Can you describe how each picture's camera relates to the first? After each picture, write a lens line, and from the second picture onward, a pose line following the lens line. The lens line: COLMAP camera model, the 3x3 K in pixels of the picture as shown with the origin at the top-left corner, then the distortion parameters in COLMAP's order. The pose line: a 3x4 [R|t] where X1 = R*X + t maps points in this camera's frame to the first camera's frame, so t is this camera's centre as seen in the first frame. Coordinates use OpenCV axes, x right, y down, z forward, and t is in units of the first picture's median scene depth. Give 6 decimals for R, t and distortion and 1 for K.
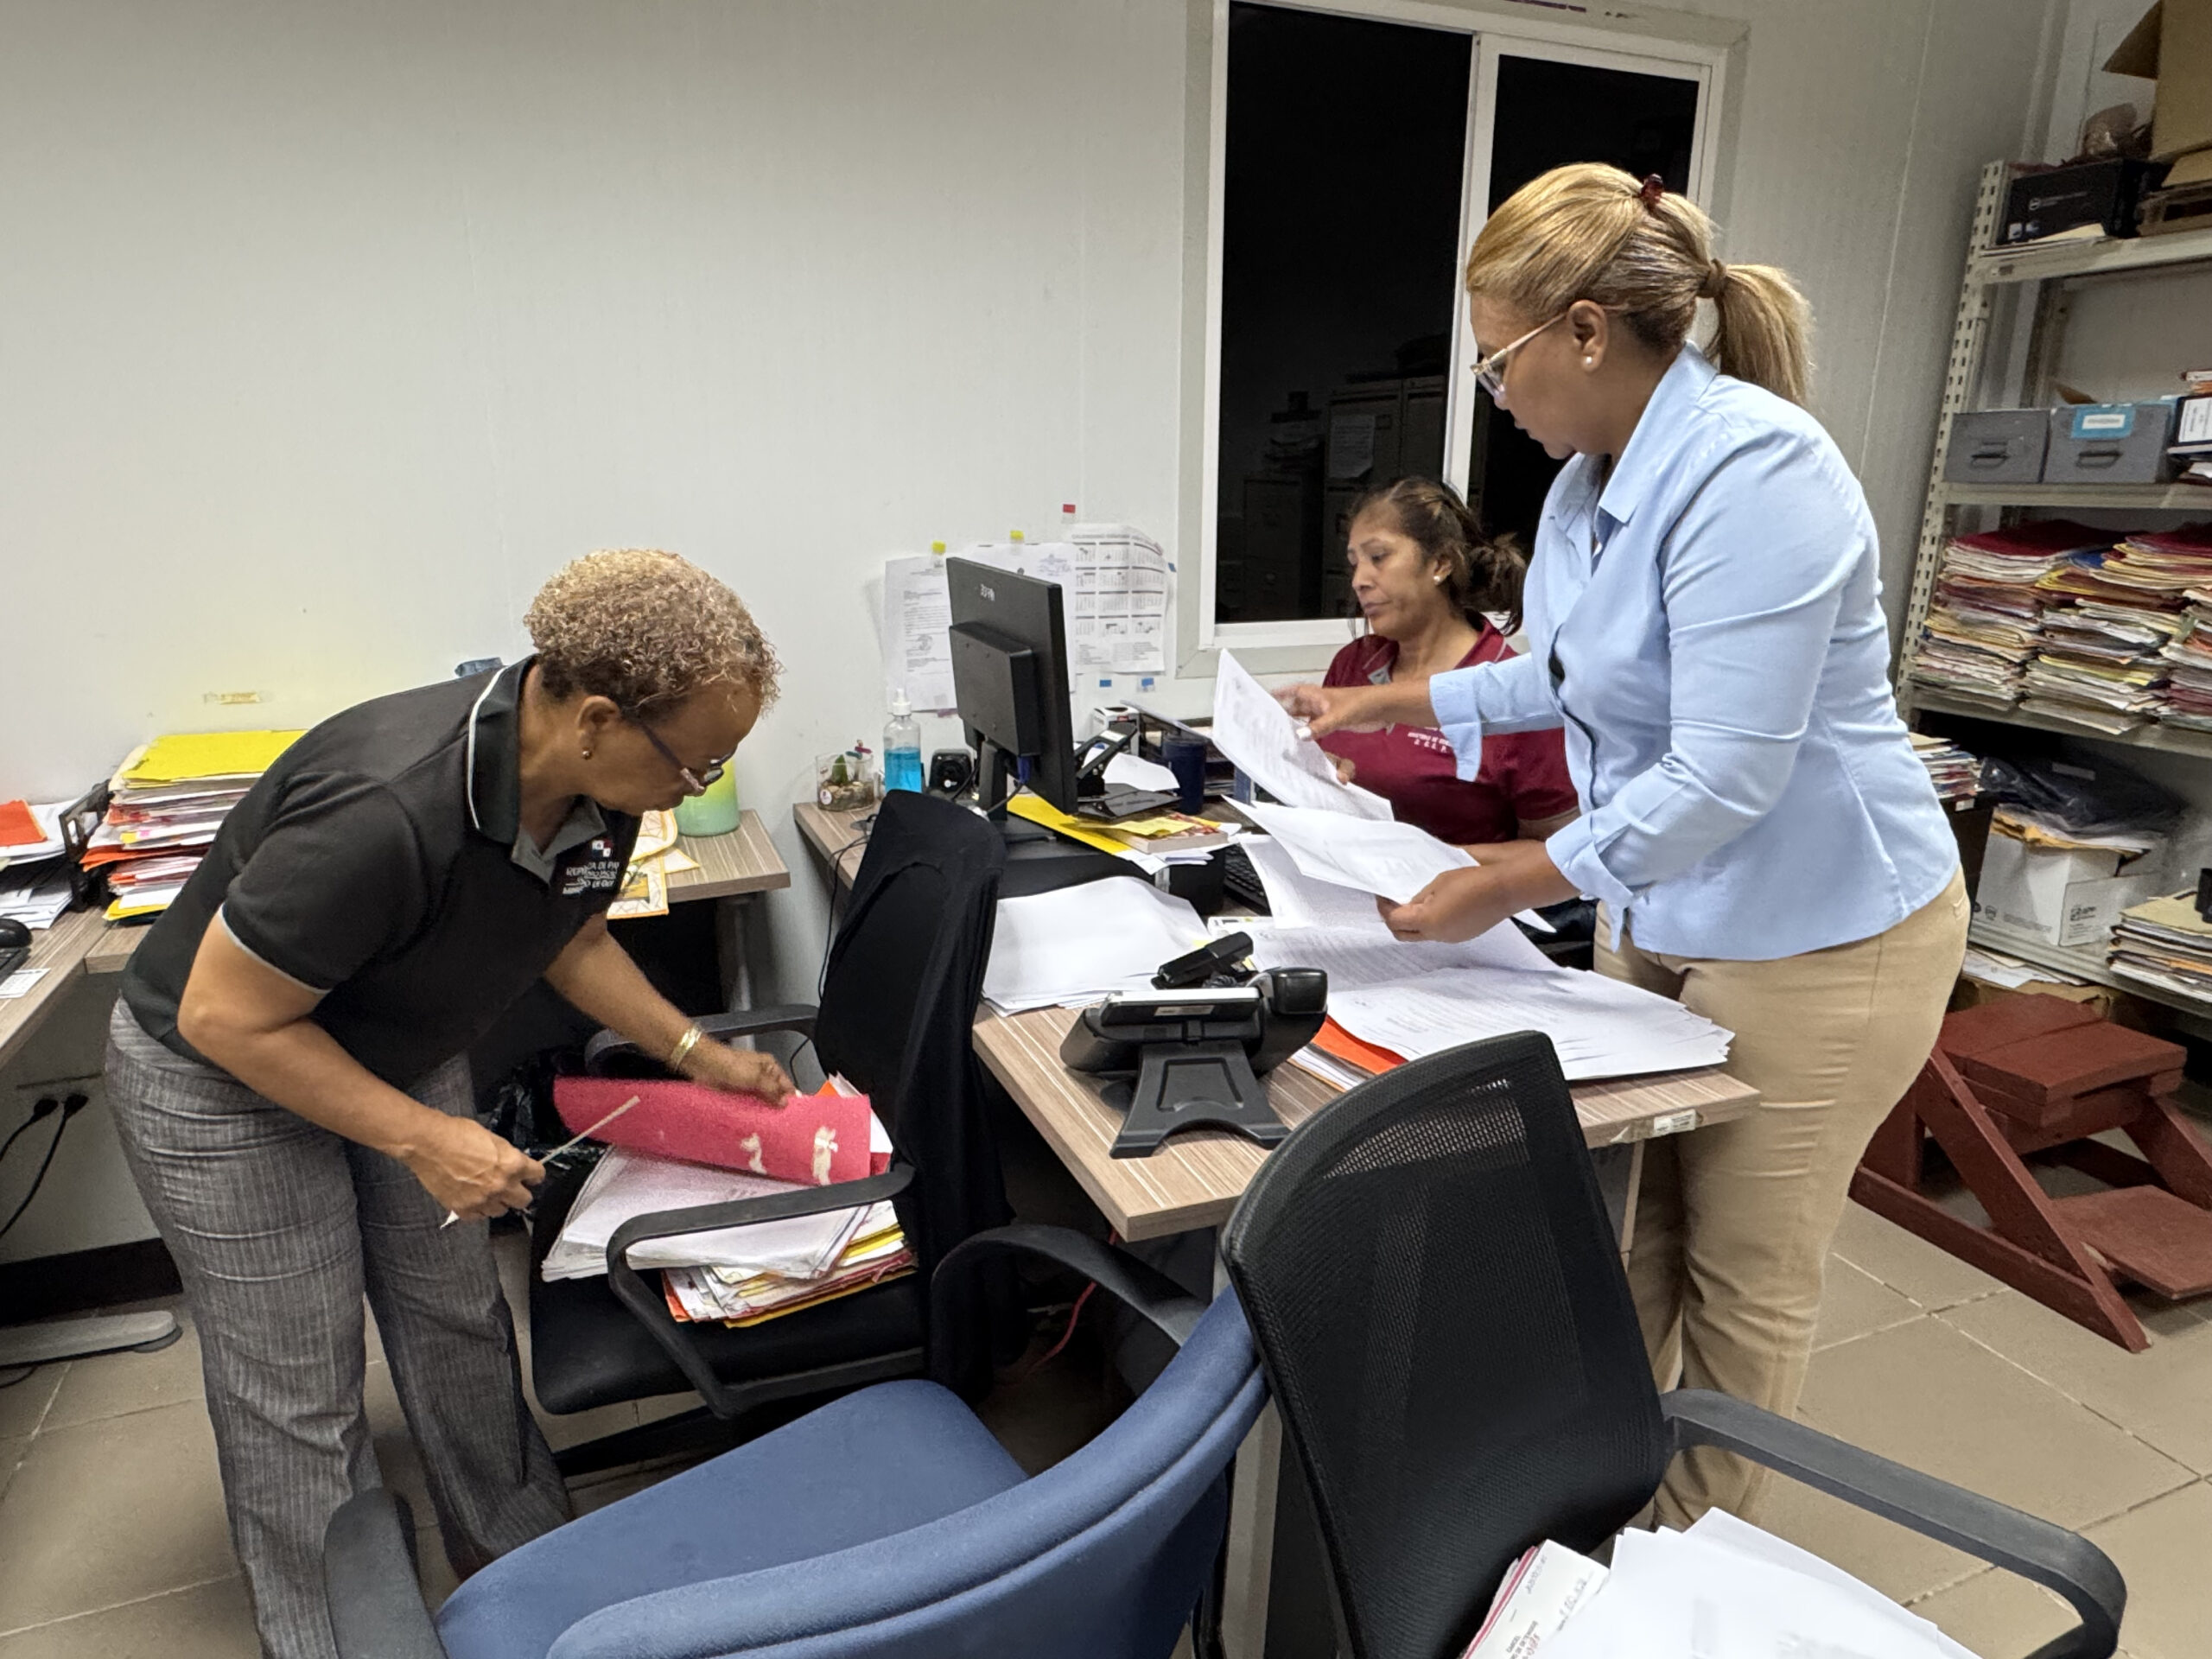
lens RADIAL K [[1400.2, 0, 1106.0], [0, 1400.2, 829.5], [0, 0, 1]] dist [-0.002593, -0.001755]
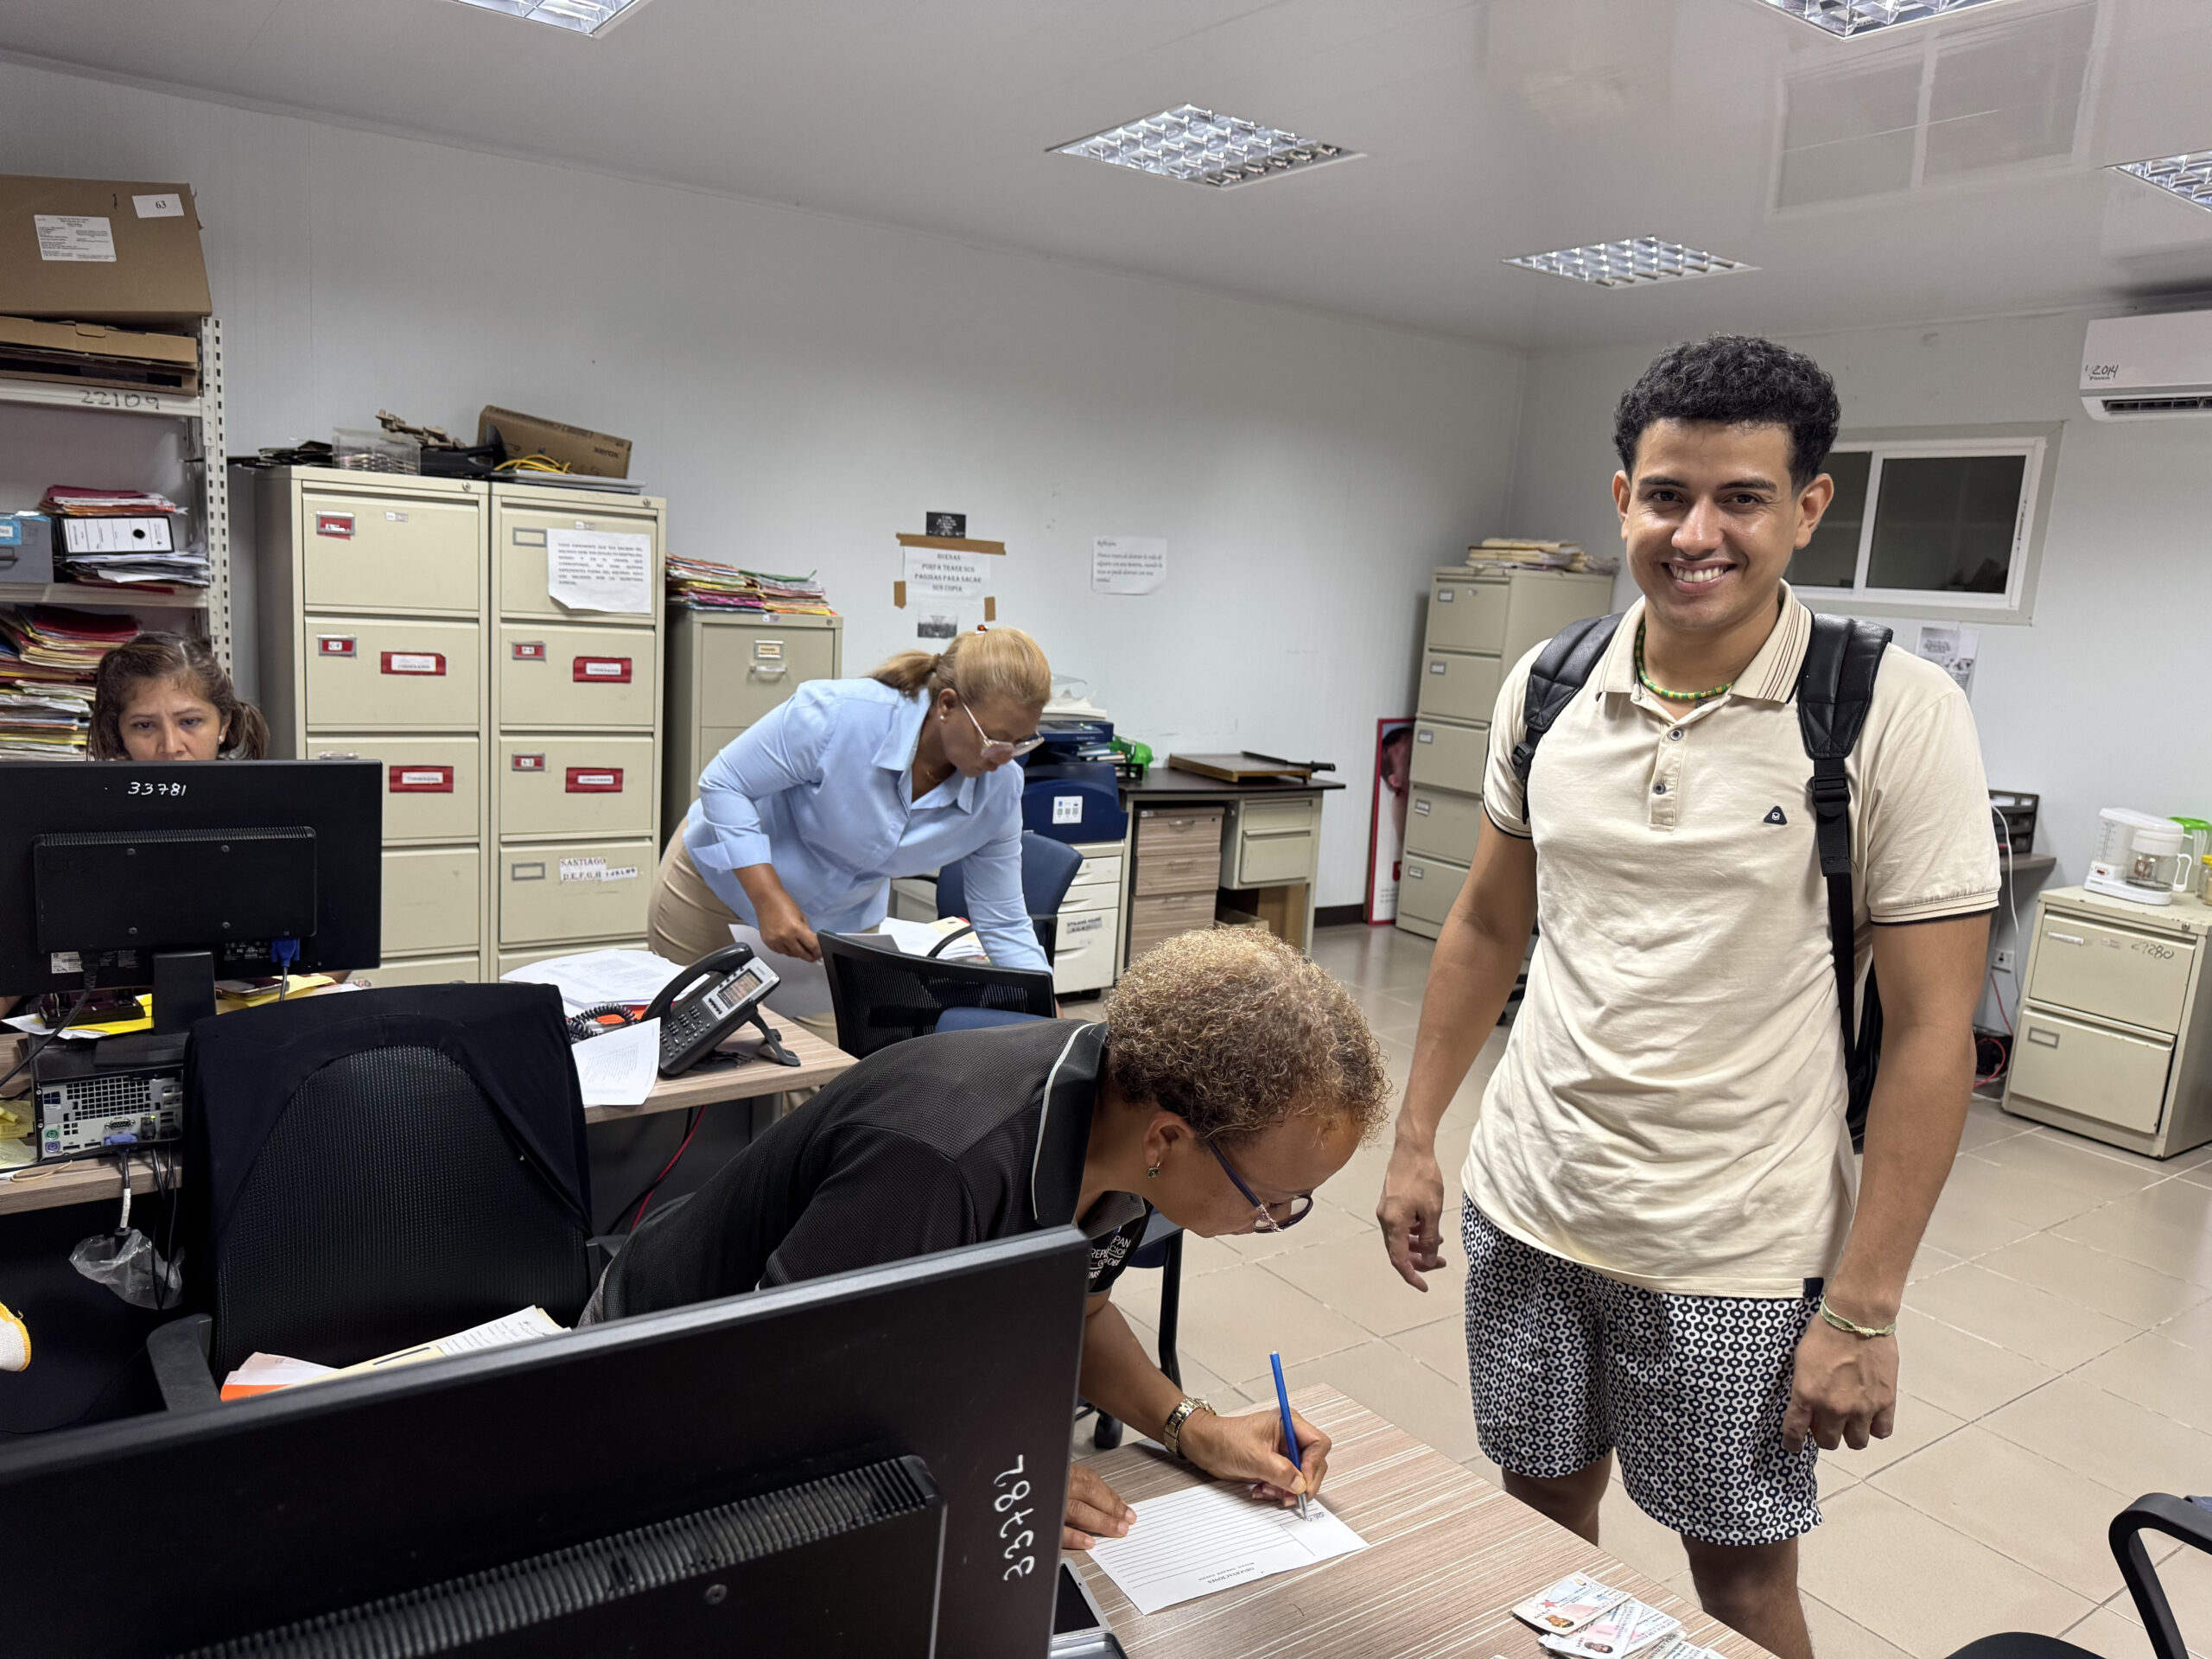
lens RADIAL K [[1570.8, 0, 1106.0], [0, 1570.8, 829.5], [0, 0, 1]] dist [0.041833, -0.002228]
pose [[-0.212987, -0.184714, 0.959436, -0.761115], [0.191451, 0.955041, 0.226368, -0.166469], [-0.958114, 0.231898, -0.168047, 0.364730]]
